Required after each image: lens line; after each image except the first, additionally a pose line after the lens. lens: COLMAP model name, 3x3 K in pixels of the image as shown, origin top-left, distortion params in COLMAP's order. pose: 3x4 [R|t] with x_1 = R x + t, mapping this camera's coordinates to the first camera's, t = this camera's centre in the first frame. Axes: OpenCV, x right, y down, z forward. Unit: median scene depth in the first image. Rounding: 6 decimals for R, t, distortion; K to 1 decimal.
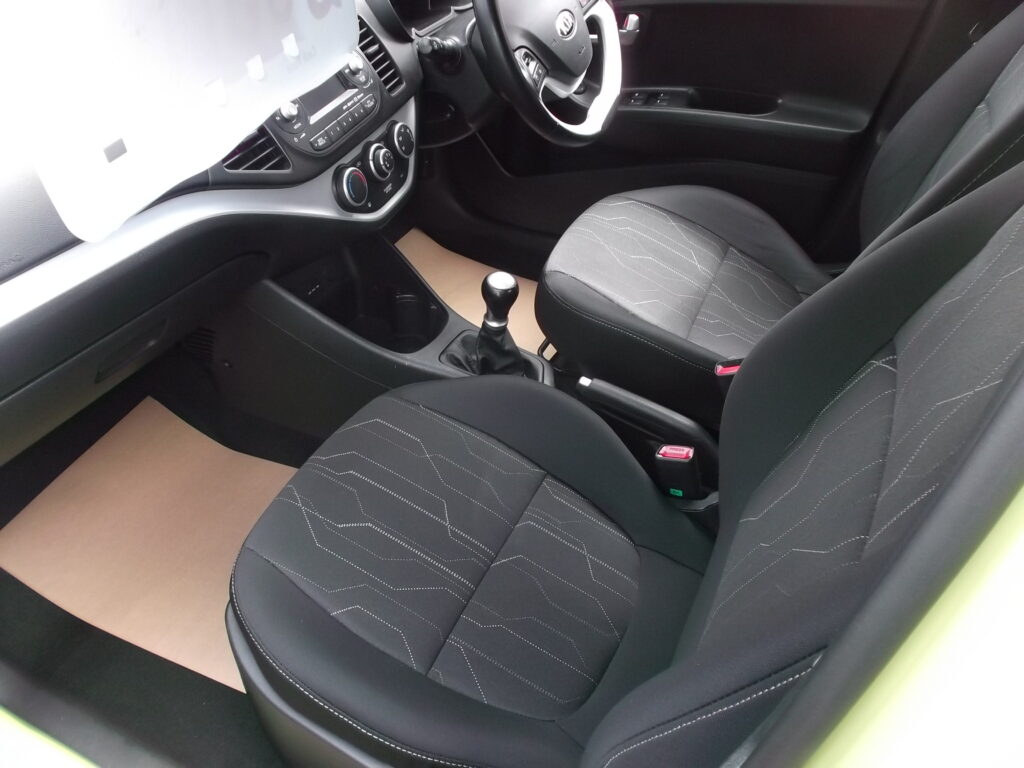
lens RADIAL K [[820.3, 0, 511.3], [0, 820.3, 386.5], [0, 0, 1]] dist [-0.045978, 0.028582]
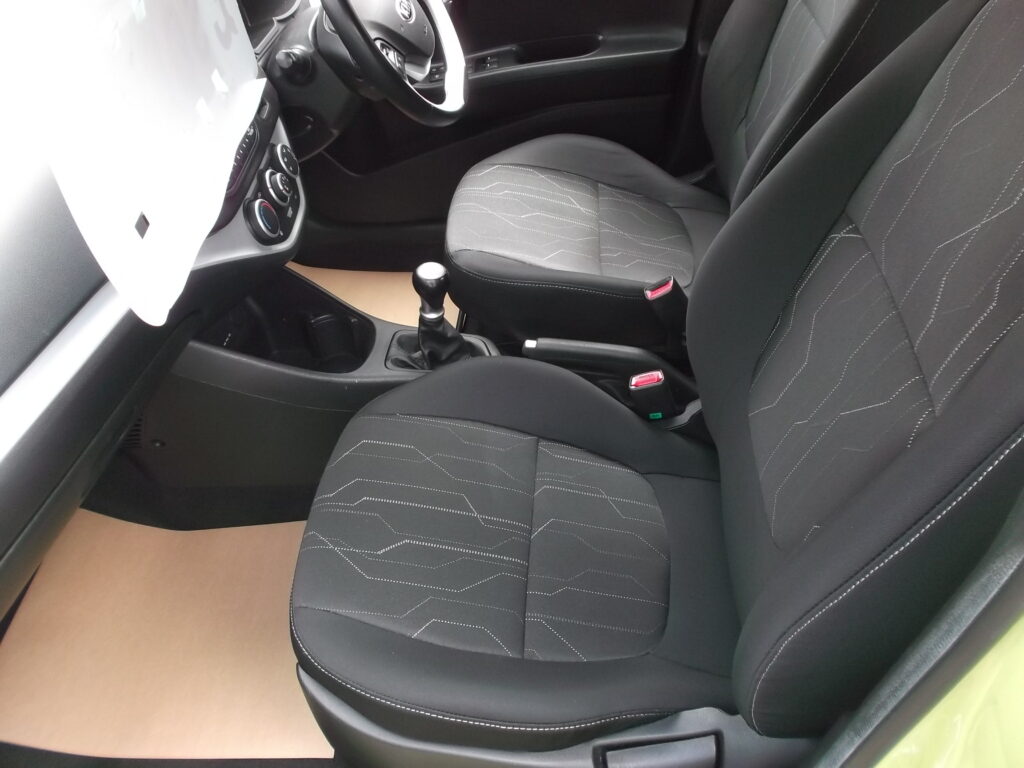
lens RADIAL K [[820.3, 0, 513.8], [0, 820.3, 384.5], [0, 0, 1]] dist [-0.045978, 0.028582]
pose [[0.928193, -0.309605, 0.206404, -0.160094], [0.305603, 0.950747, 0.051827, -0.017957], [-0.212284, 0.014972, 0.977093, 0.005924]]
